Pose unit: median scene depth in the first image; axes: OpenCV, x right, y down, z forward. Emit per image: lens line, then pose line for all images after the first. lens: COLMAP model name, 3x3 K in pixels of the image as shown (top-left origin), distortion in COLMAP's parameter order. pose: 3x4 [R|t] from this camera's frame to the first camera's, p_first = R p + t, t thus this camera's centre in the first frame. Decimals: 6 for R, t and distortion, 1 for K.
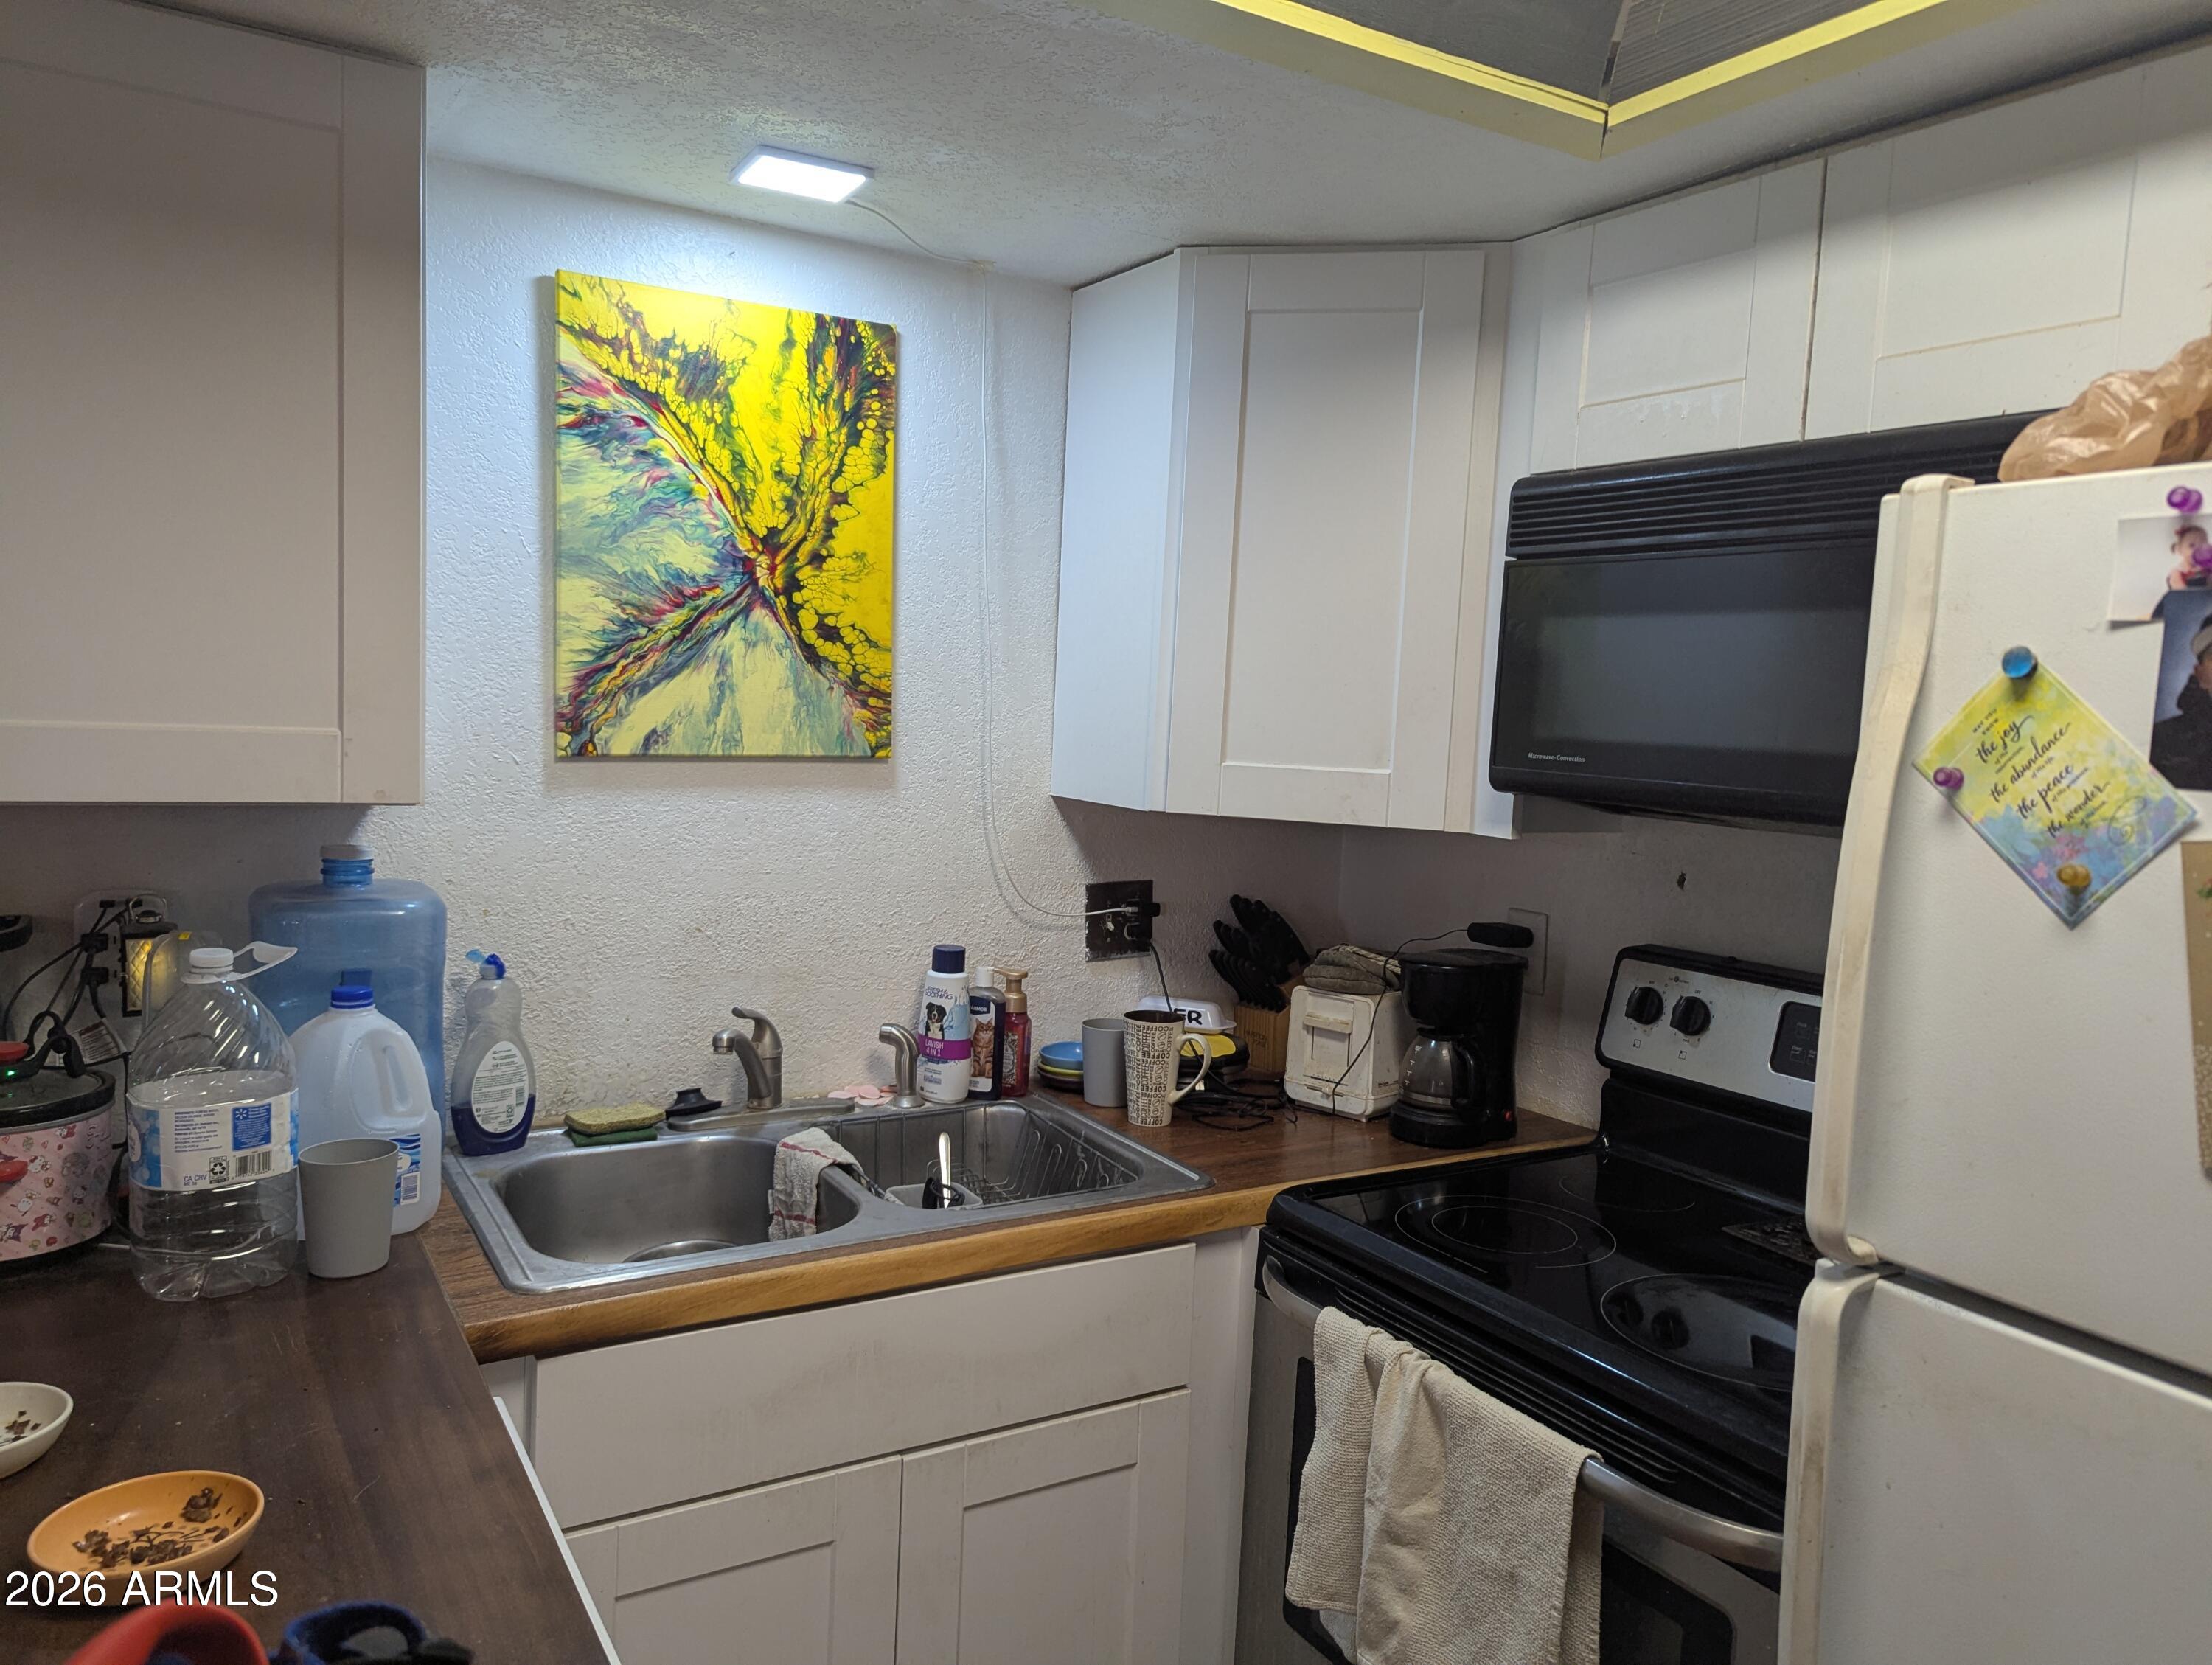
lens RADIAL K [[1557.9, 0, 1104.7], [0, 1557.9, 834.7], [0, 0, 1]] dist [-0.003269, -0.000370]
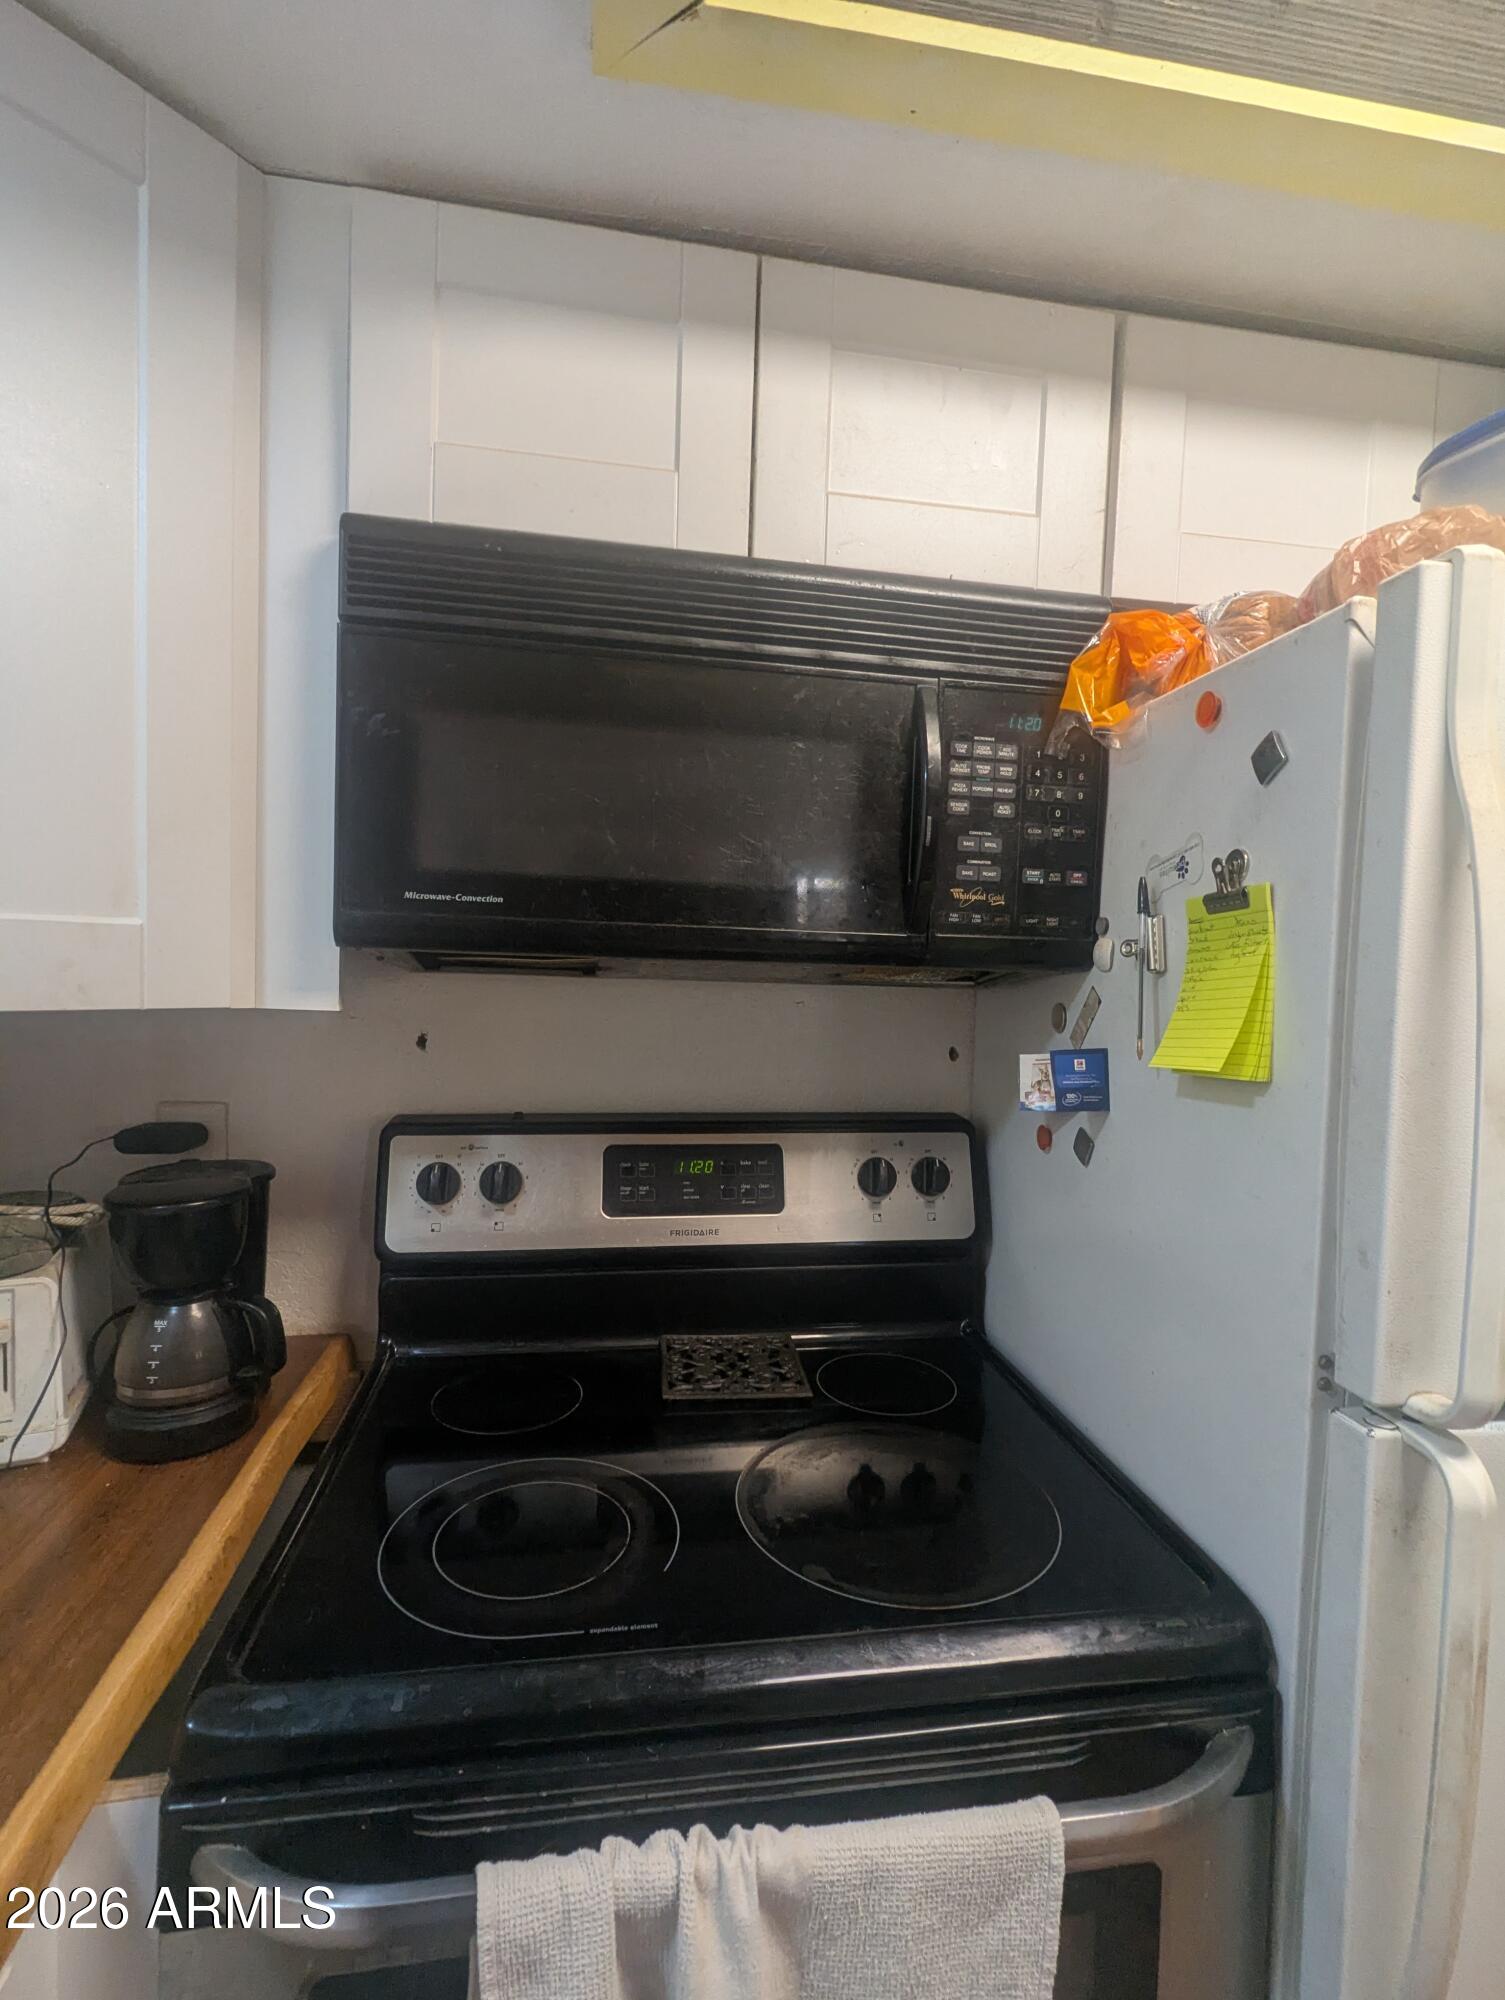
lens RADIAL K [[949.4, 0, 750.4], [0, 949.4, 1009.4], [0, 0, 1]] dist [-0.000877, 0.000128]
pose [[0.373248, -0.082453, 0.924060, -0.086831], [0.065902, 0.995883, 0.062242, -0.013046], [-0.925388, 0.037665, 0.377145, 0.638615]]
